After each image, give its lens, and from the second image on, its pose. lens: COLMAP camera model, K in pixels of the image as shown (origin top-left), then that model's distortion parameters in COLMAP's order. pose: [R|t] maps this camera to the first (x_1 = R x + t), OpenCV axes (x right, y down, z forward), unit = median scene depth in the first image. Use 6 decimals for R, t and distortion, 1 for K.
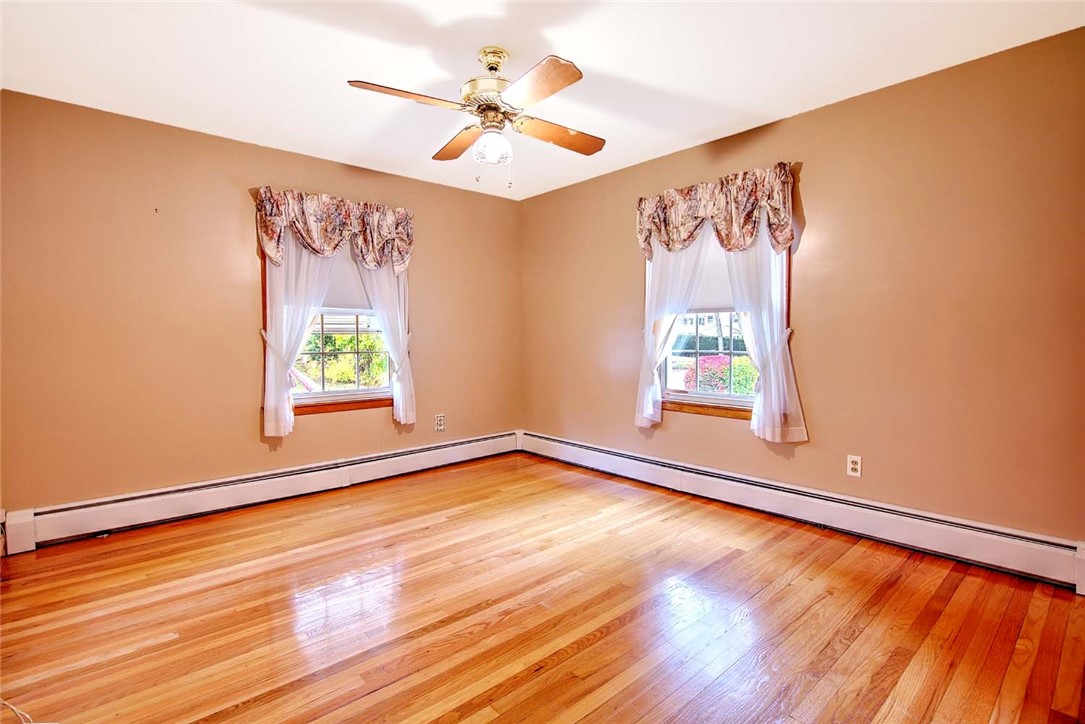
lens RADIAL K [[521.2, 0, 544.7], [0, 521.2, 353.3], [0, 0, 1]] dist [-0.001394, -0.000447]
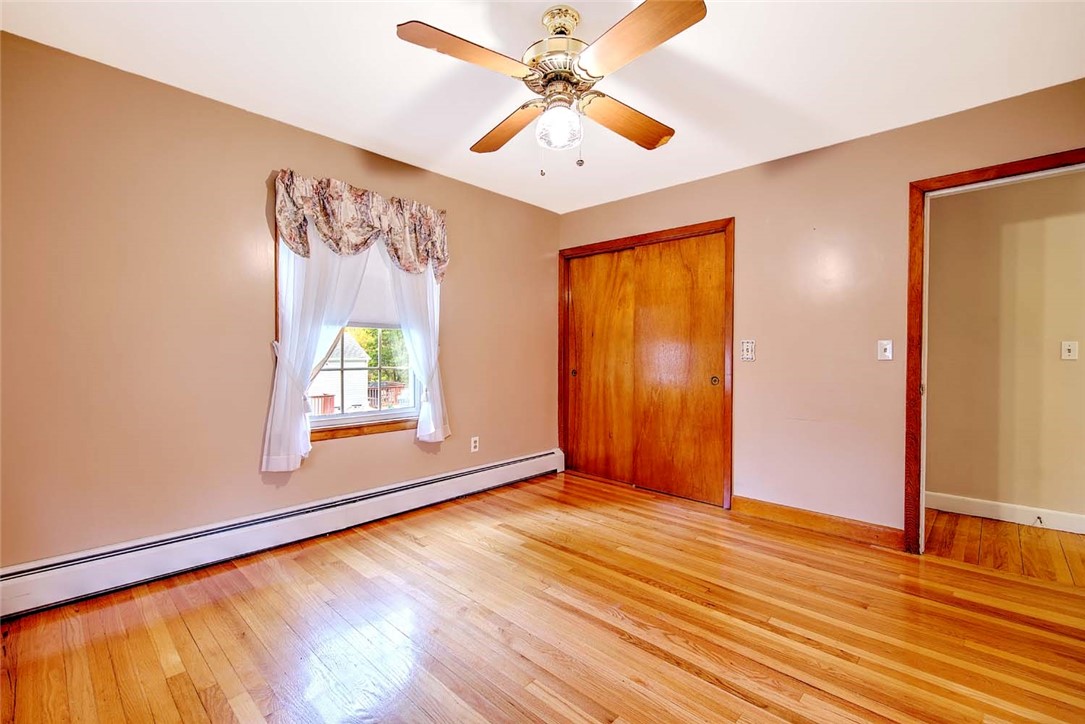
lens RADIAL K [[481.4, 0, 542.9], [0, 481.4, 359.7], [0, 0, 1]] dist [-0.002396, 0.000021]
pose [[-0.080010, -0.012361, 0.996717, -0.714657], [0.029385, 0.999459, 0.014754, -0.026611], [-0.996361, 0.030469, -0.079604, 0.908911]]
